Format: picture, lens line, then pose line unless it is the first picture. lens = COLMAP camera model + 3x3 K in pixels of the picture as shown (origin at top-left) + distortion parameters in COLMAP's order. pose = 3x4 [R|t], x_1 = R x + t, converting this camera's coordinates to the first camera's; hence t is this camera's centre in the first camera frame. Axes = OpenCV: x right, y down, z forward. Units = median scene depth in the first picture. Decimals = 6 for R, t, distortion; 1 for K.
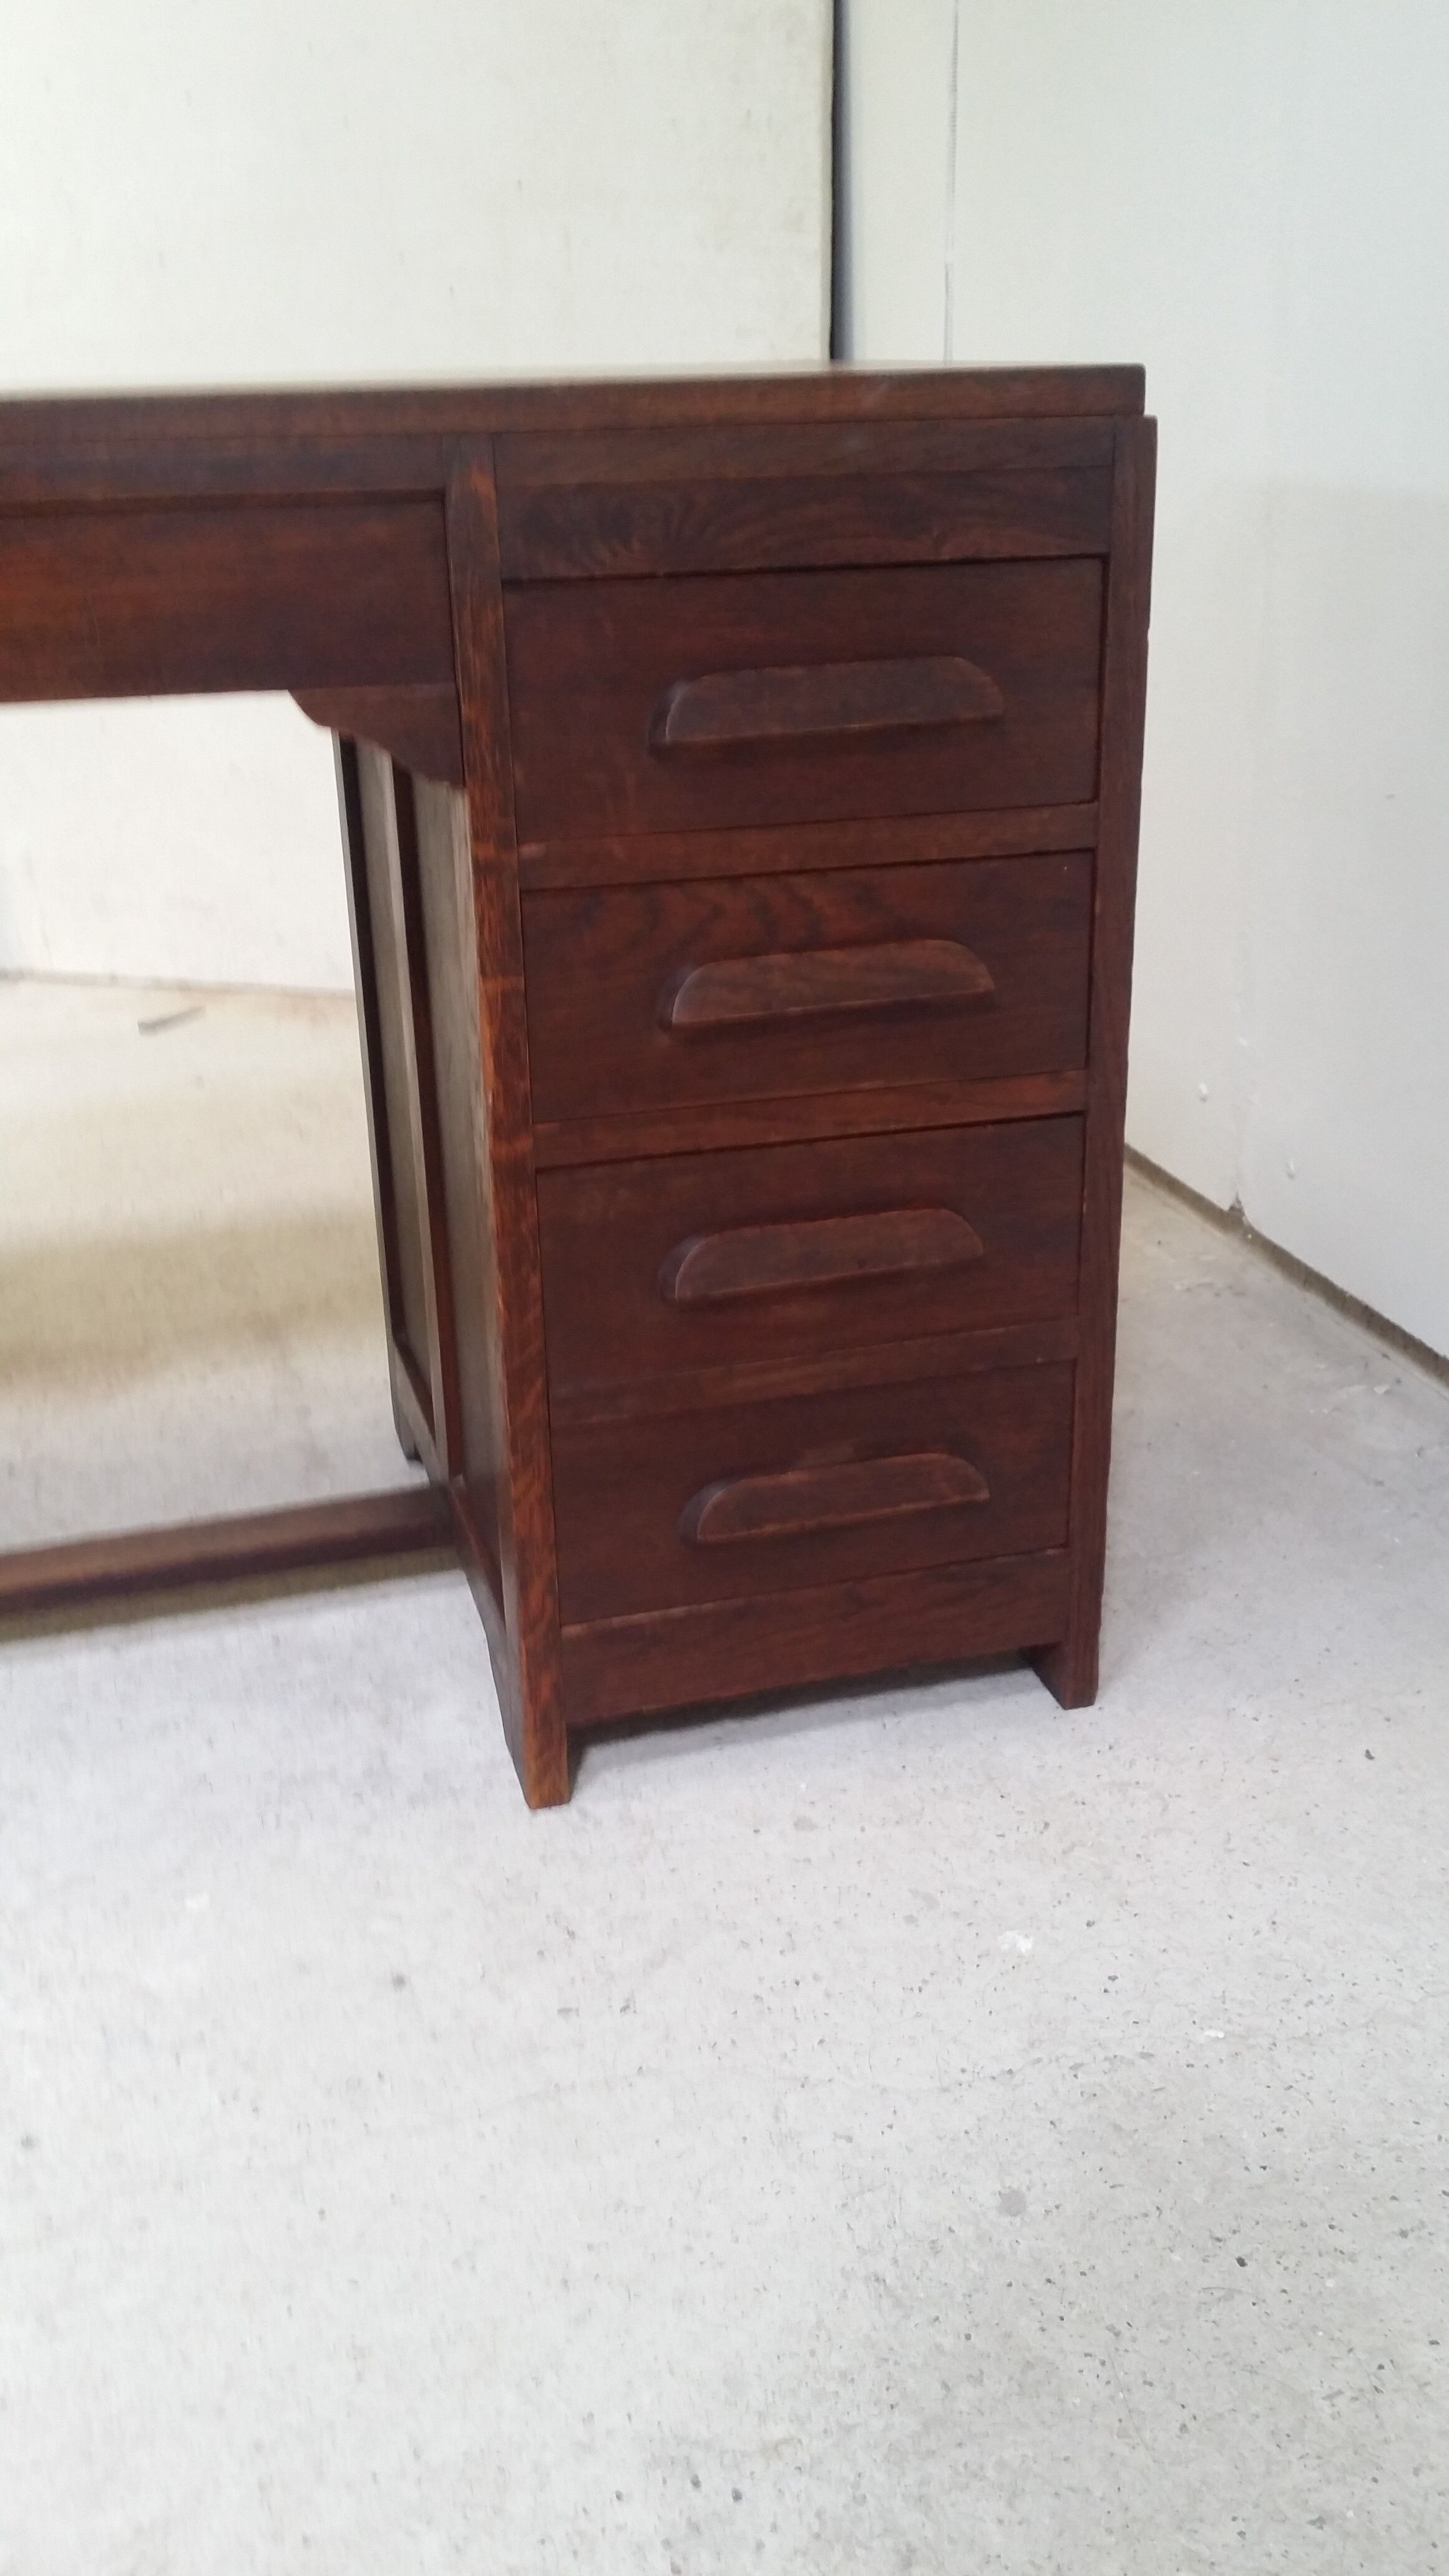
lens RADIAL K [[2370.4, 0, 848.3], [0, 2370.4, 1299.2], [0, 0, 1]] dist [0.049214, -0.104544]
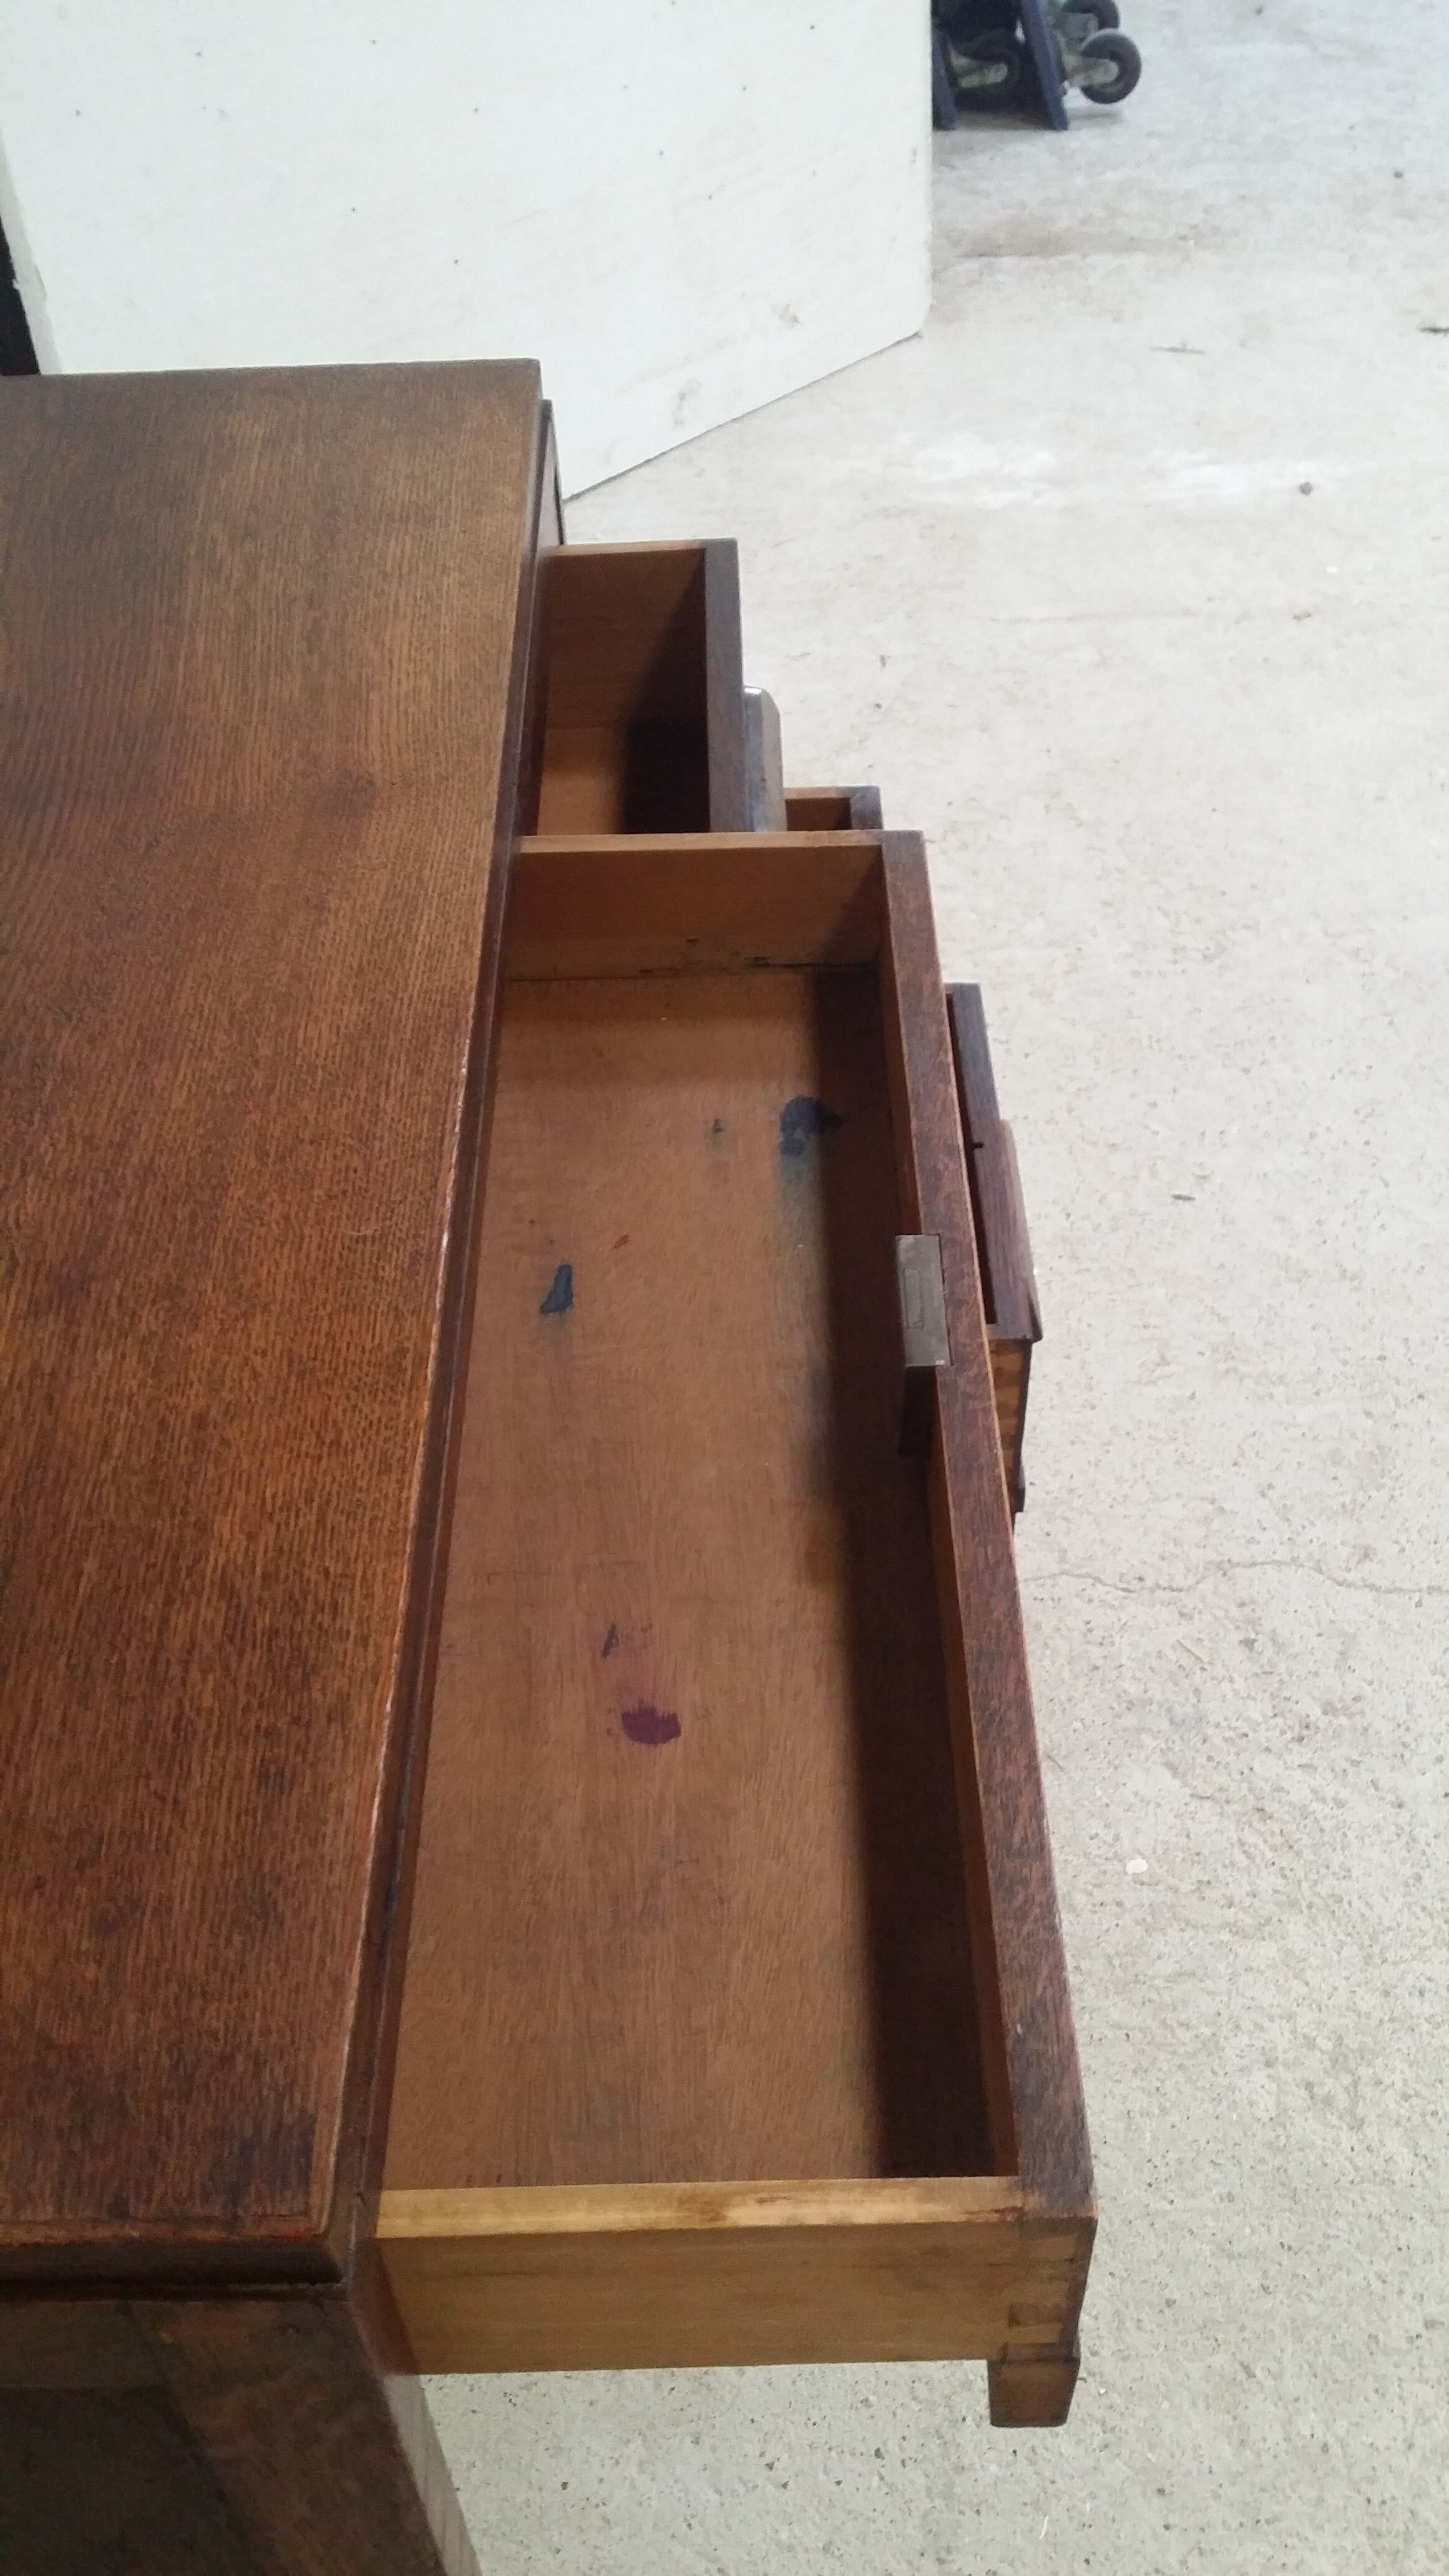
lens RADIAL K [[2330.8, 0, 724.5], [0, 2330.8, 1288.0], [0, 0, 1]] dist [0.095089, -0.199904]
pose [[-0.936254, -0.211477, 0.280547, -0.429650], [0.174022, 0.414543, 0.893236, -1.109679], [-0.305198, 0.885116, -0.351316, 1.503491]]
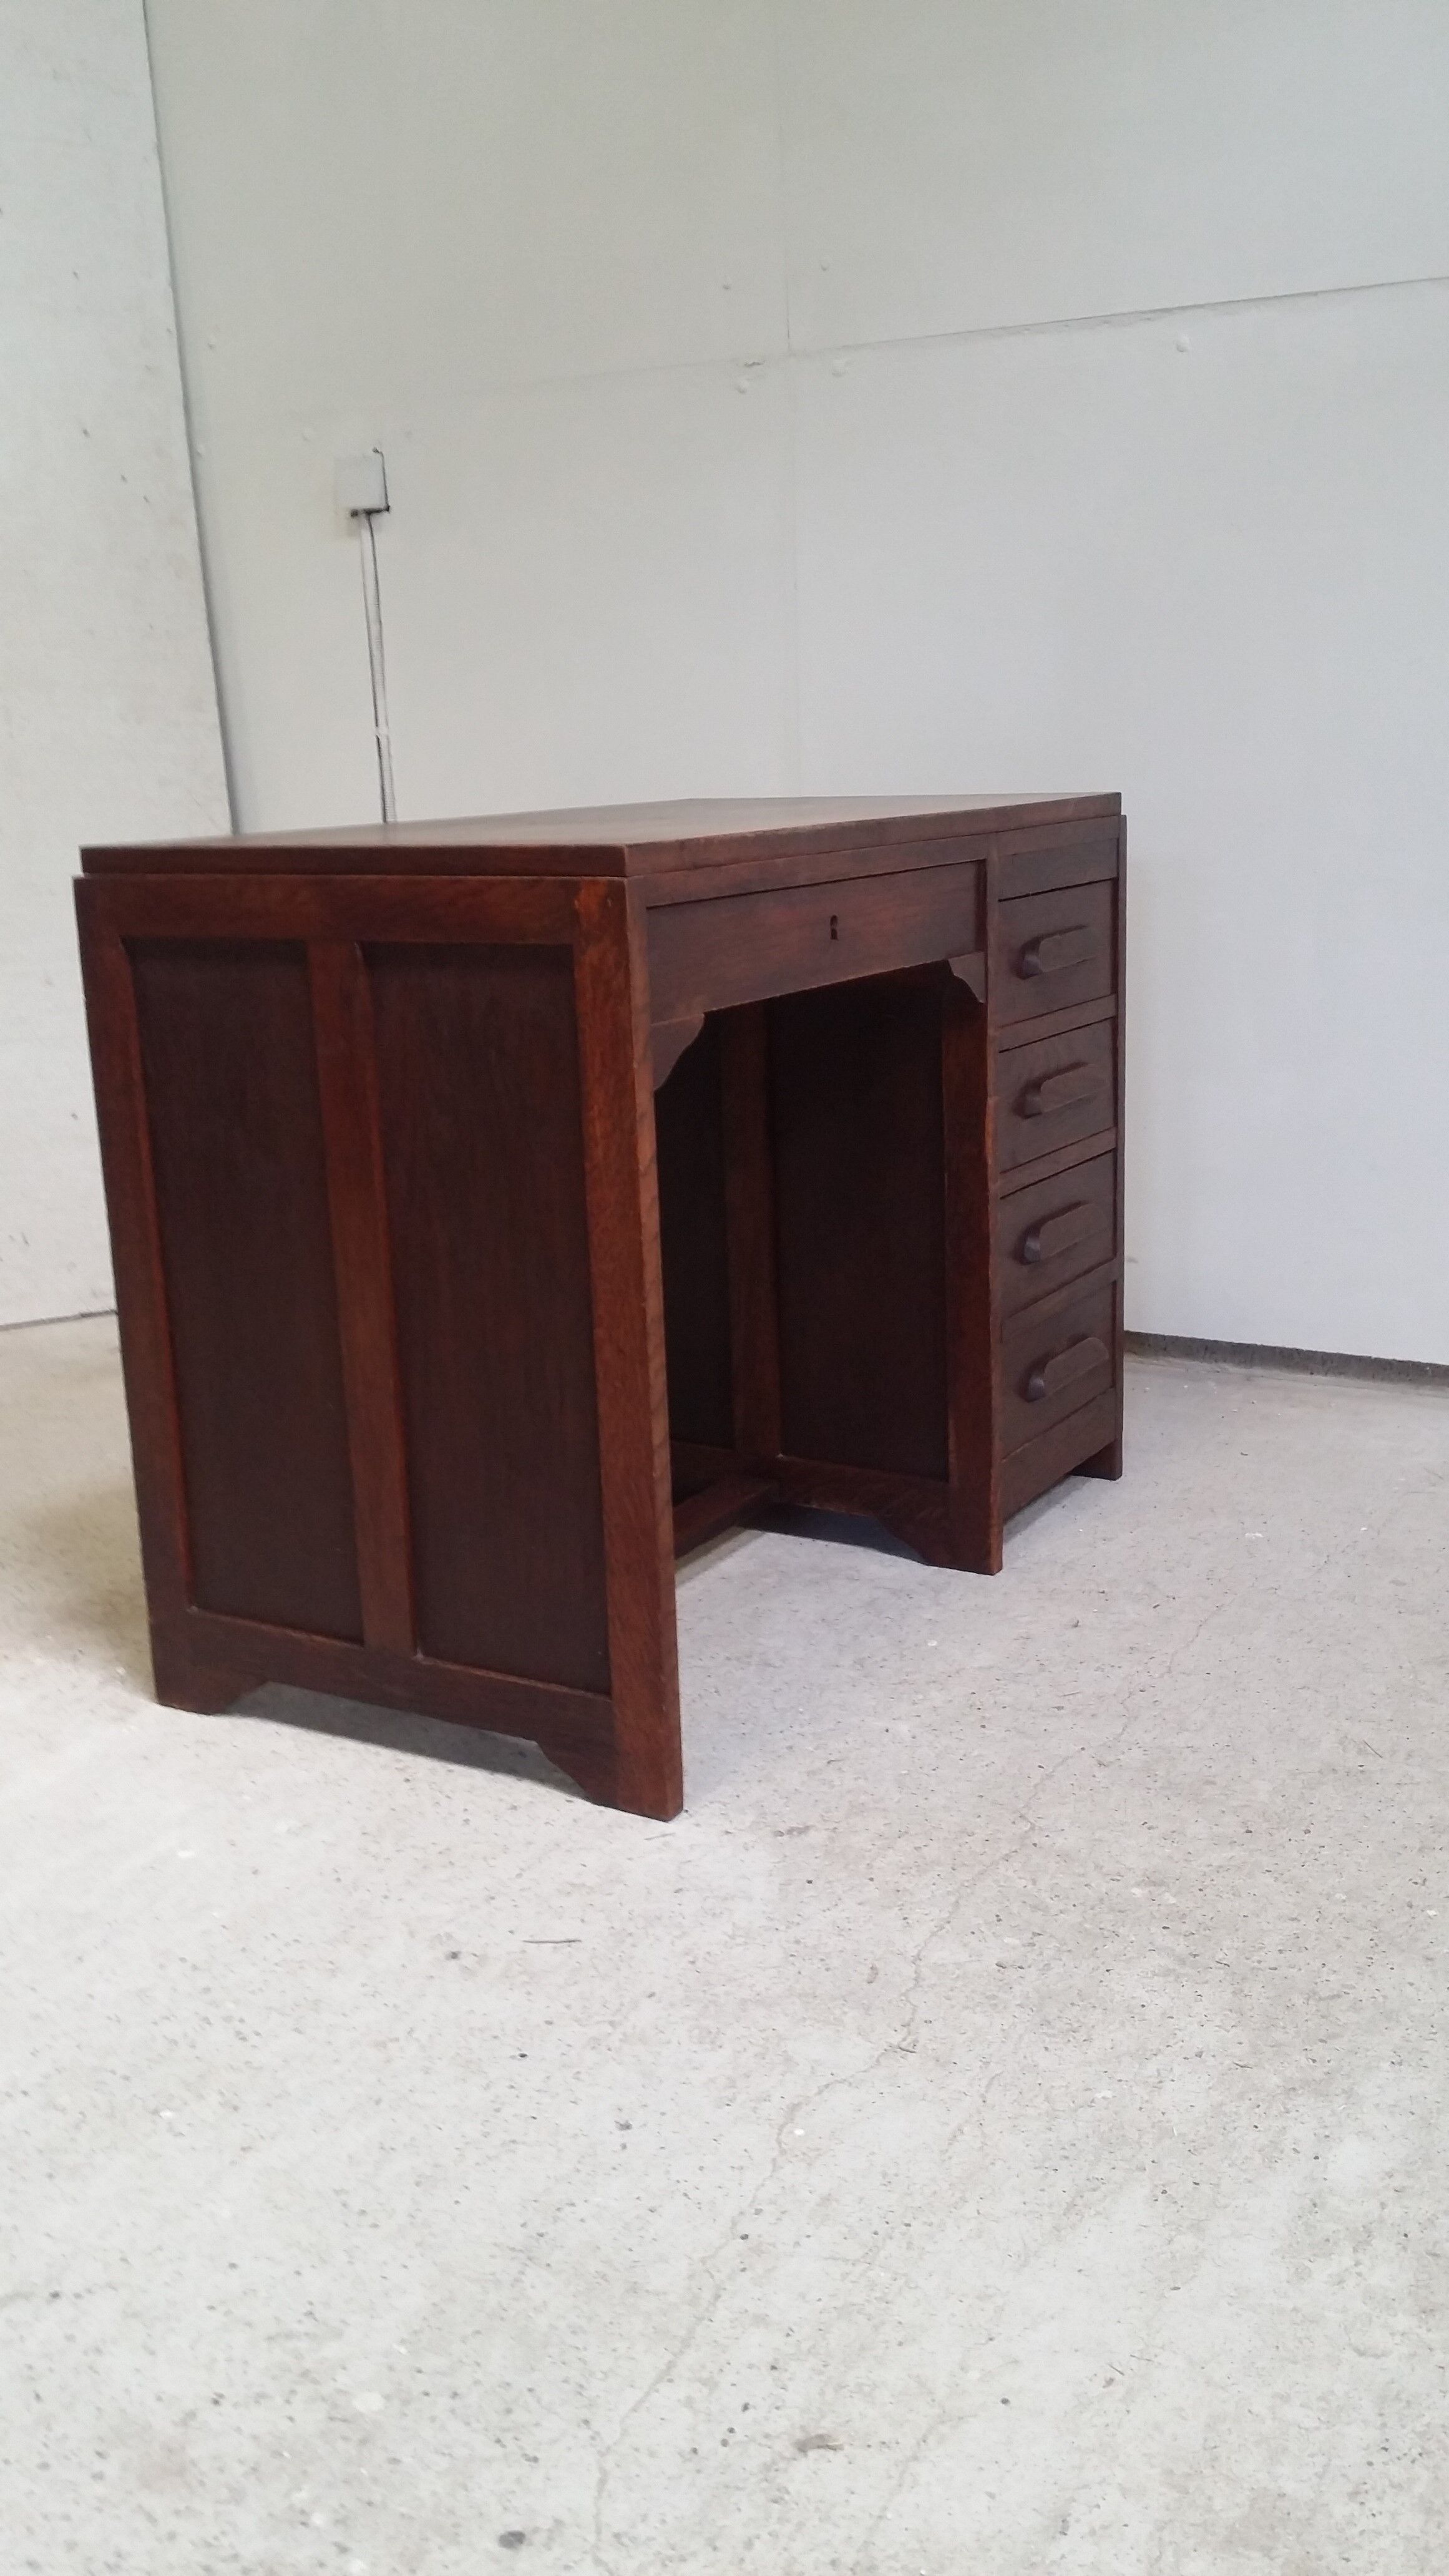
lens RADIAL K [[2288.3, 0, 823.2], [0, 2288.3, 1244.5], [0, 0, 1]] dist [0.088370, -0.151968]
pose [[0.735771, -0.157796, 0.658590, -1.733363], [0.274375, 0.958546, -0.076865, 0.099451], [-0.619160, 0.237256, 0.748566, -0.344908]]
